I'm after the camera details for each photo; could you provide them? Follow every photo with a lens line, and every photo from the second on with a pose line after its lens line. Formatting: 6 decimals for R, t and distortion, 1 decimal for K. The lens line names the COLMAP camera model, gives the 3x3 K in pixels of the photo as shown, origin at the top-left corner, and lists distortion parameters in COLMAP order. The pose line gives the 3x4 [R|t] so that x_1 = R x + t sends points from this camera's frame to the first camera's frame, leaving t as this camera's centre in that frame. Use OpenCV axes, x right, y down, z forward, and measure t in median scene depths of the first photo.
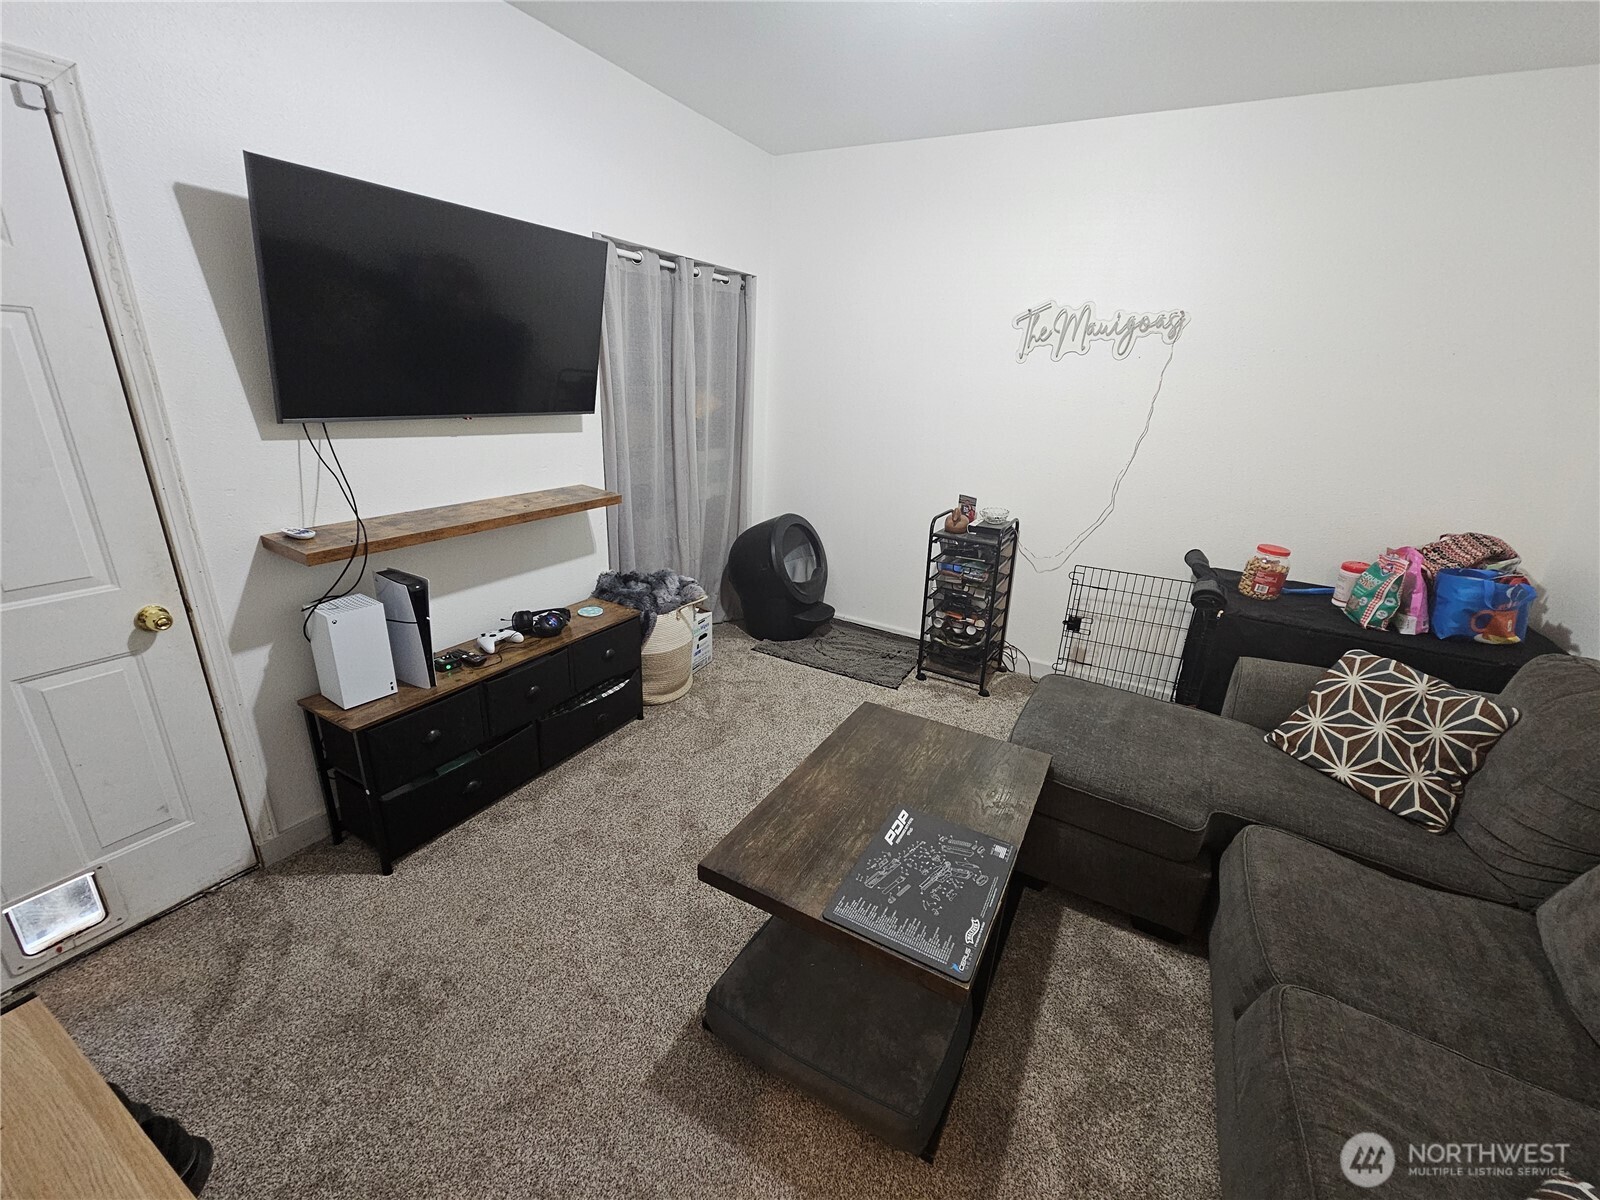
lens RADIAL K [[655.5, 0, 801.1], [0, 655.5, 600.9], [0, 0, 1]] dist [0.001088, -0.000474]
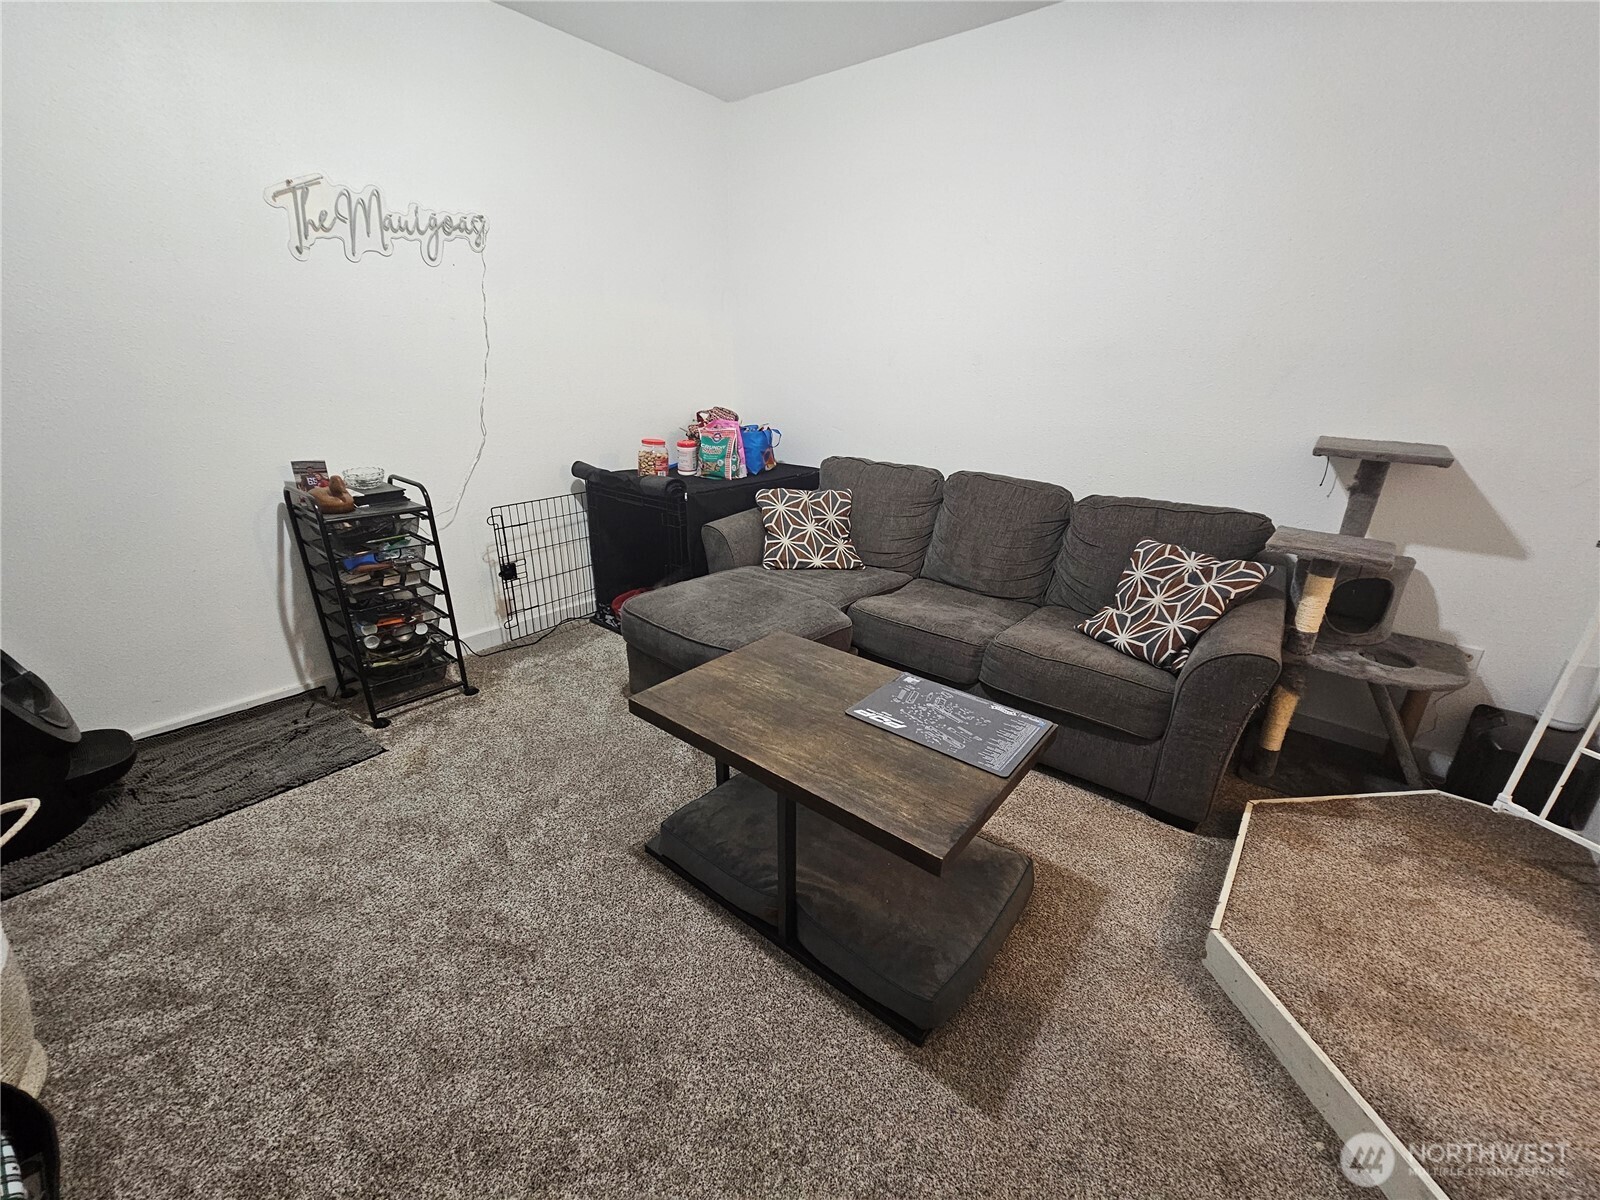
lens RADIAL K [[655.5, 0, 804.4], [0, 655.5, 605.4], [0, 0, 1]] dist [0.001088, -0.000474]
pose [[0.167577, -0.384255, 0.907891, -0.367158], [0.313127, 0.893973, 0.320568, -0.088921], [-0.934810, 0.230565, 0.270130, 0.396675]]
